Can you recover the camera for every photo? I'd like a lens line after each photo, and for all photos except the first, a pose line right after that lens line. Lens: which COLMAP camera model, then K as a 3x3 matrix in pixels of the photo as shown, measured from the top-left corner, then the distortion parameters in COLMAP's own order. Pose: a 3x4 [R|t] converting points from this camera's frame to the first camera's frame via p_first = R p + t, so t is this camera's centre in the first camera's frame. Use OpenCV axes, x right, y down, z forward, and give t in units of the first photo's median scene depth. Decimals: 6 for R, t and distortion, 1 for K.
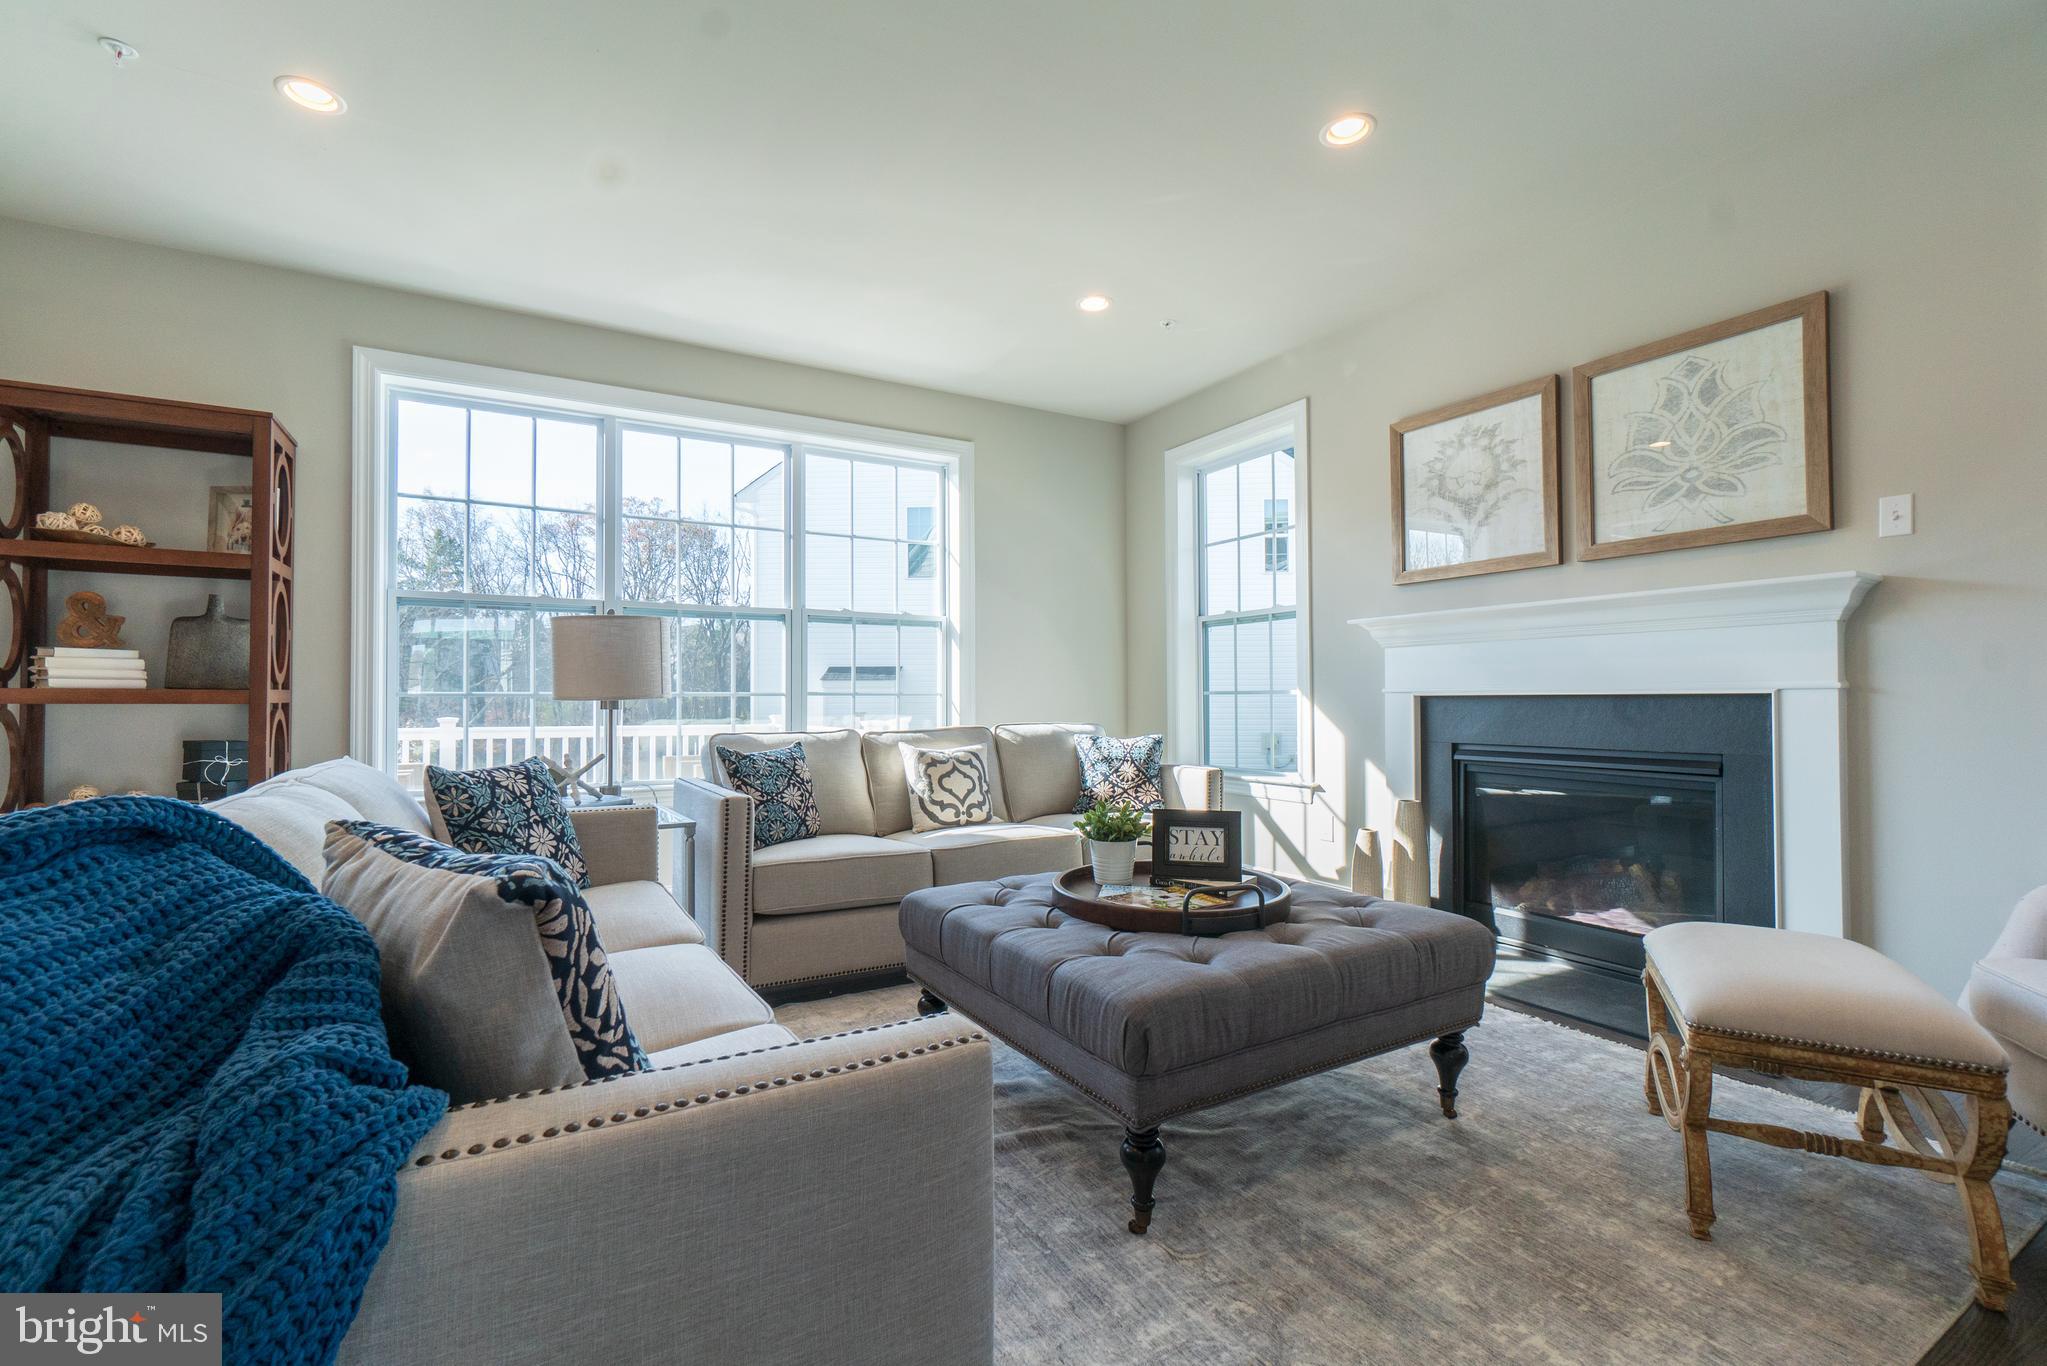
lens RADIAL K [[915.2, 0, 1023.5], [0, 915.2, 683.0], [0, 0, 1]] dist [-0.006225, 0.003897]
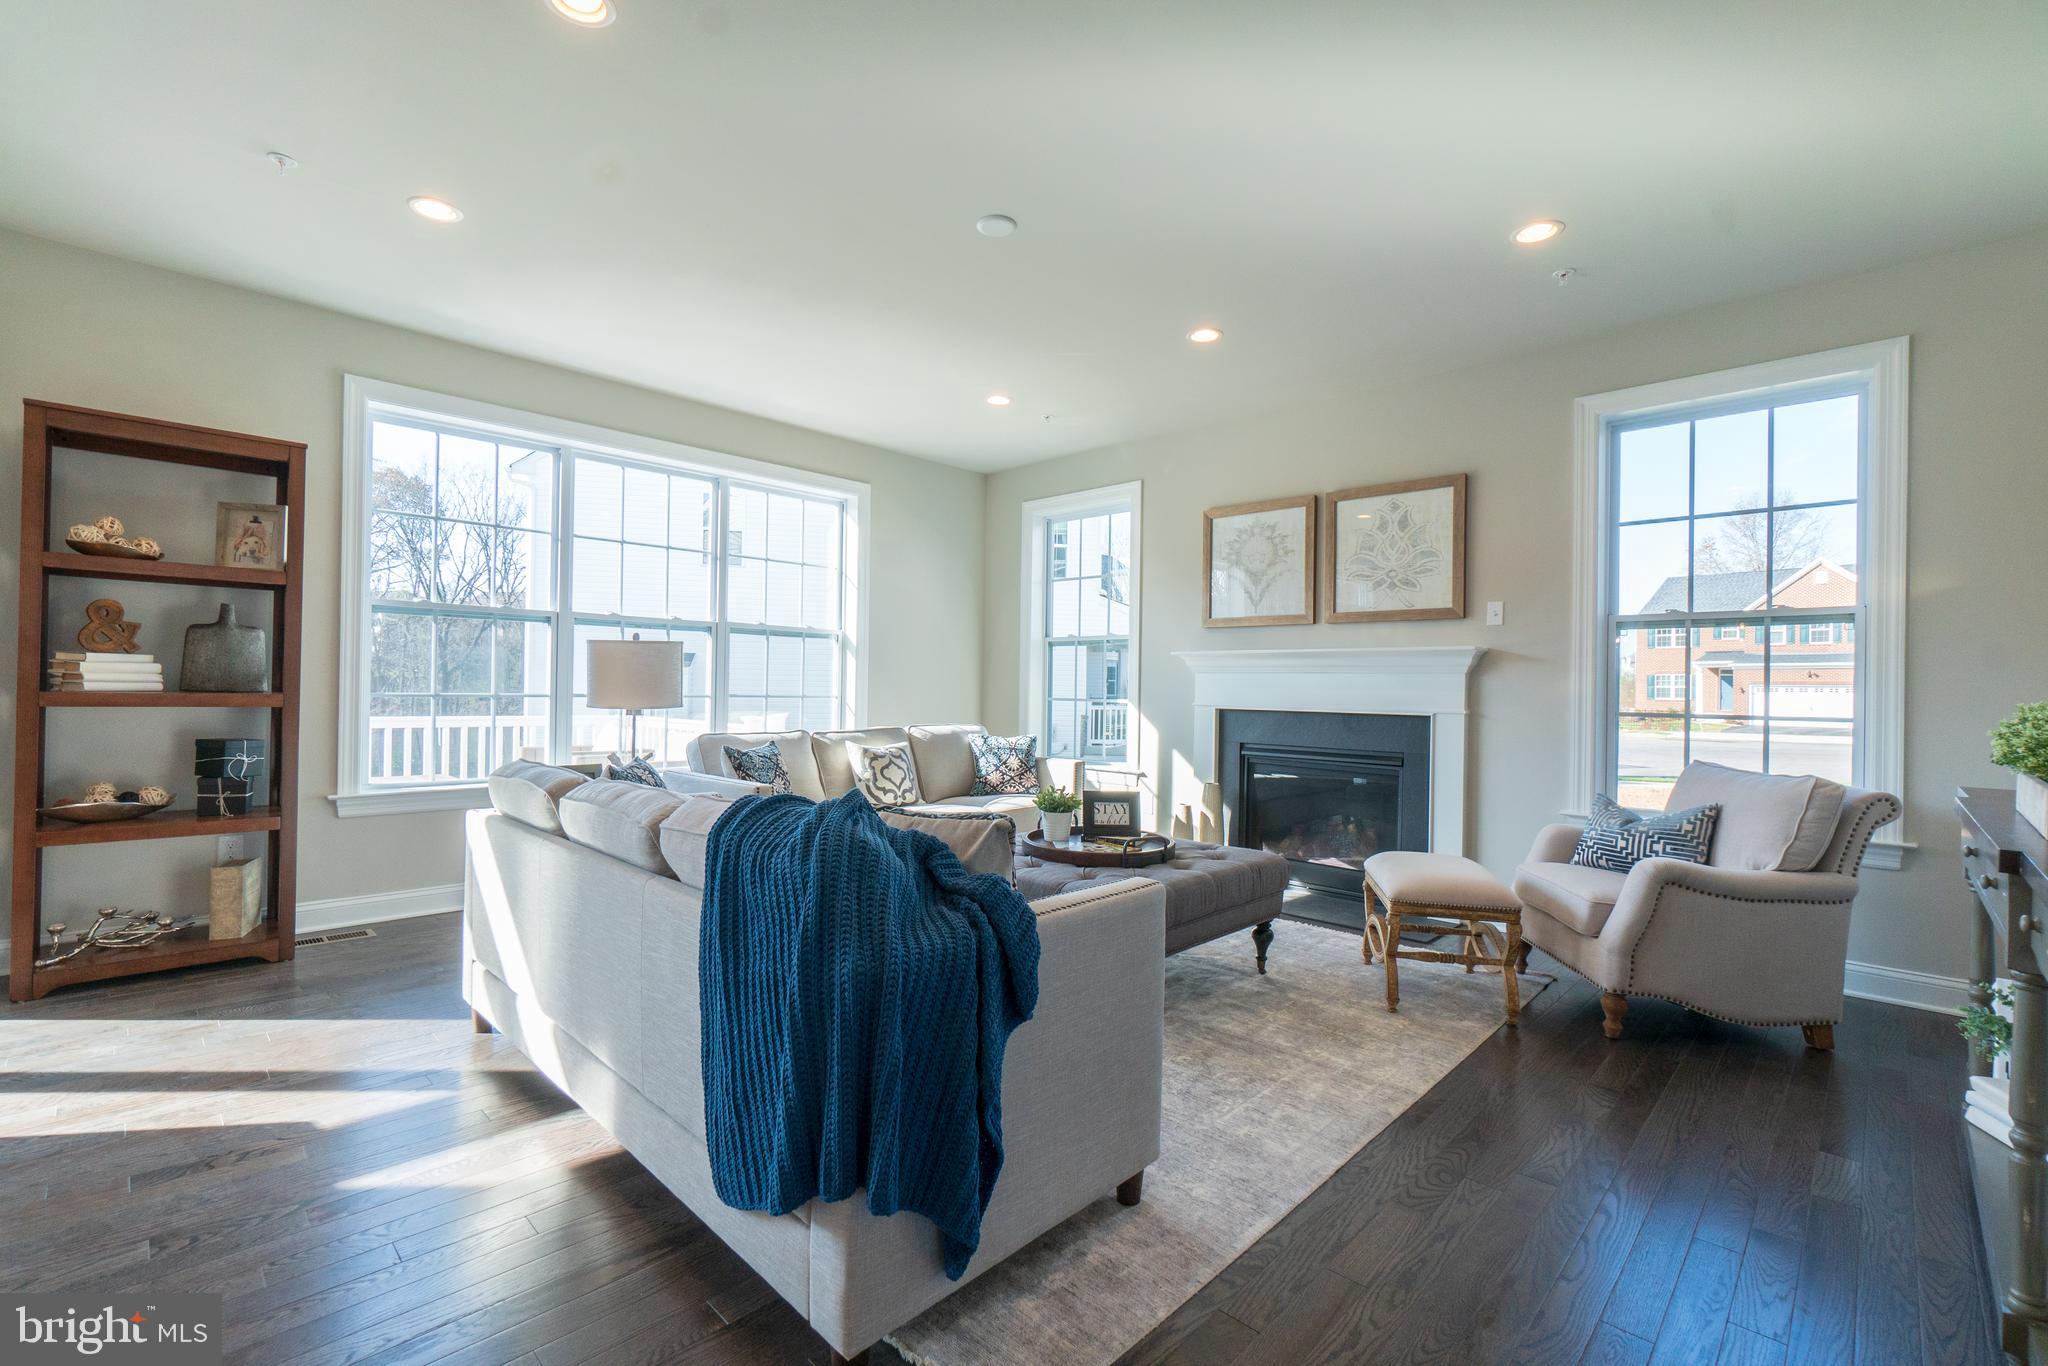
lens RADIAL K [[886.2, 0, 1061.3], [0, 886.2, 684.4], [0, 0, 1]] dist [-0.000415, 0.000100]
pose [[0.956620, 0.022460, 0.290473, -0.253675], [-0.026515, 0.999598, 0.010030, -0.039589], [-0.290131, -0.017297, 0.956831, -0.298991]]
